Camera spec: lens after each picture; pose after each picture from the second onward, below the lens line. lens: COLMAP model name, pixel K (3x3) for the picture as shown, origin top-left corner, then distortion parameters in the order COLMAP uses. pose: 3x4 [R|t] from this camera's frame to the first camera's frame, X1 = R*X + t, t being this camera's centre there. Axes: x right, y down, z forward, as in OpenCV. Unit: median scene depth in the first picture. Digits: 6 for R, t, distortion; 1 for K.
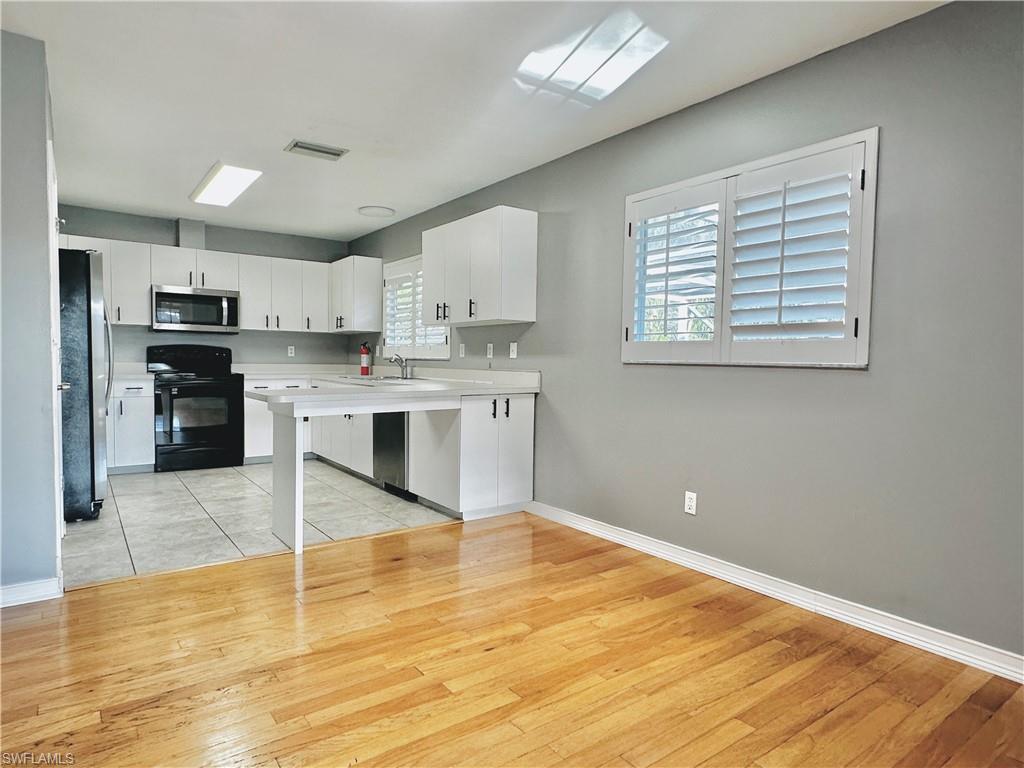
lens RADIAL K [[603.5, 0, 512.0], [0, 603.5, 384.0], [0, 0, 1]] dist [-0.000649, -0.000344]
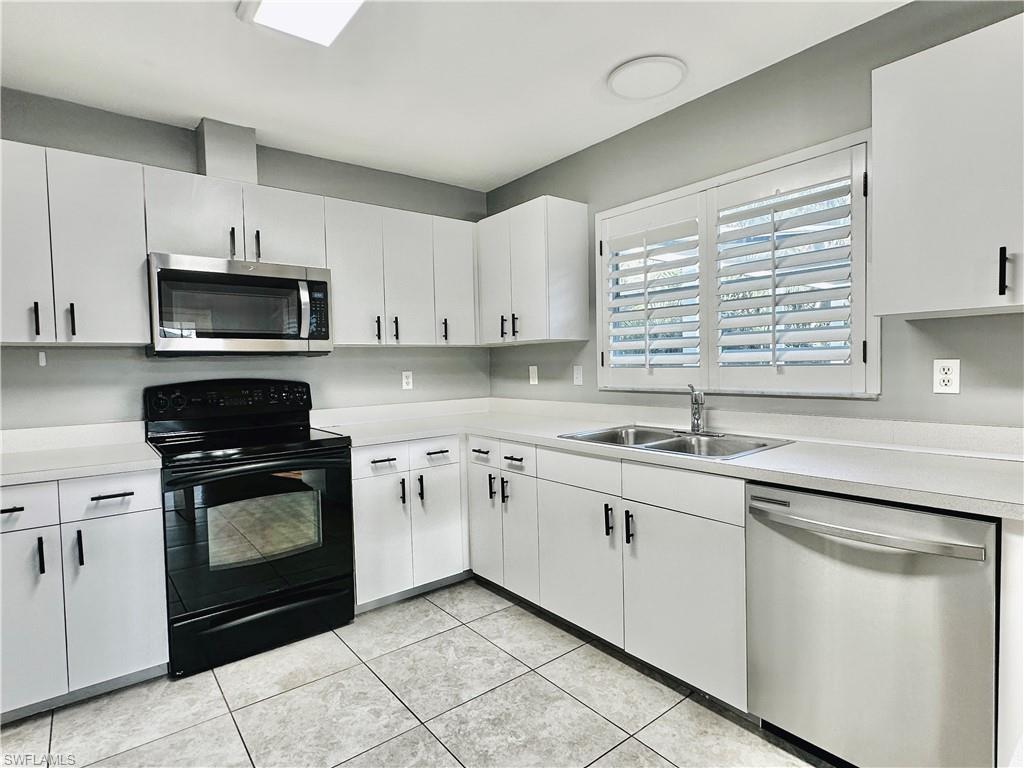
lens RADIAL K [[540.9, 0, 512.0], [0, 540.9, 384.0], [0, 0, 1]] dist [0.032423, -0.025157]
pose [[0.998466, -0.038872, 0.039417, -0.324936], [0.039152, 0.999213, -0.006357, -0.050005], [-0.039139, 0.007891, 0.999203, 0.547945]]
